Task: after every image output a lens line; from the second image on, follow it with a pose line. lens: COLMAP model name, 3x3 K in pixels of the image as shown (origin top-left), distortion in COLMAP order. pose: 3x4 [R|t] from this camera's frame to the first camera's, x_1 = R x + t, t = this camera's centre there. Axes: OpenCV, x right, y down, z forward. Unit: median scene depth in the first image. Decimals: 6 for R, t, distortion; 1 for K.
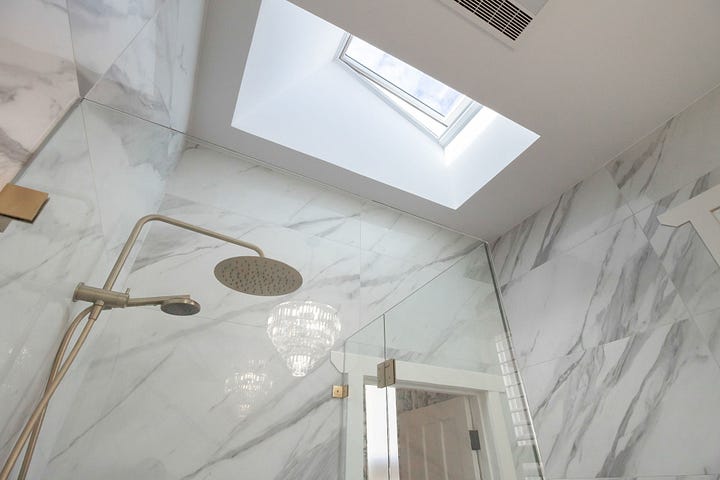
lens RADIAL K [[333.0, 0, 363.2], [0, 333.0, 246.5], [0, 0, 1]] dist [-0.014122, -0.001459]
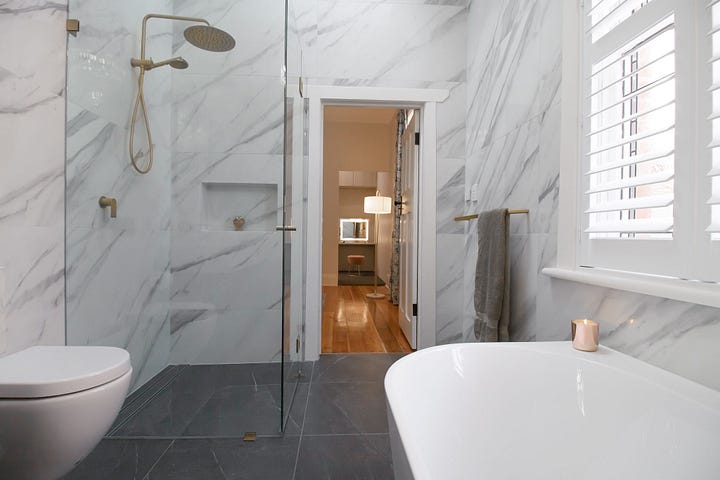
lens RADIAL K [[333.0, 0, 355.0], [0, 333.0, 237.8], [0, 0, 1]] dist [-0.014122, -0.001459]
pose [[0.915442, 0.011190, -0.402294, 0.696384], [0.221986, 0.819755, 0.527943, 0.124841], [0.335690, -0.572605, 0.747955, -0.422063]]
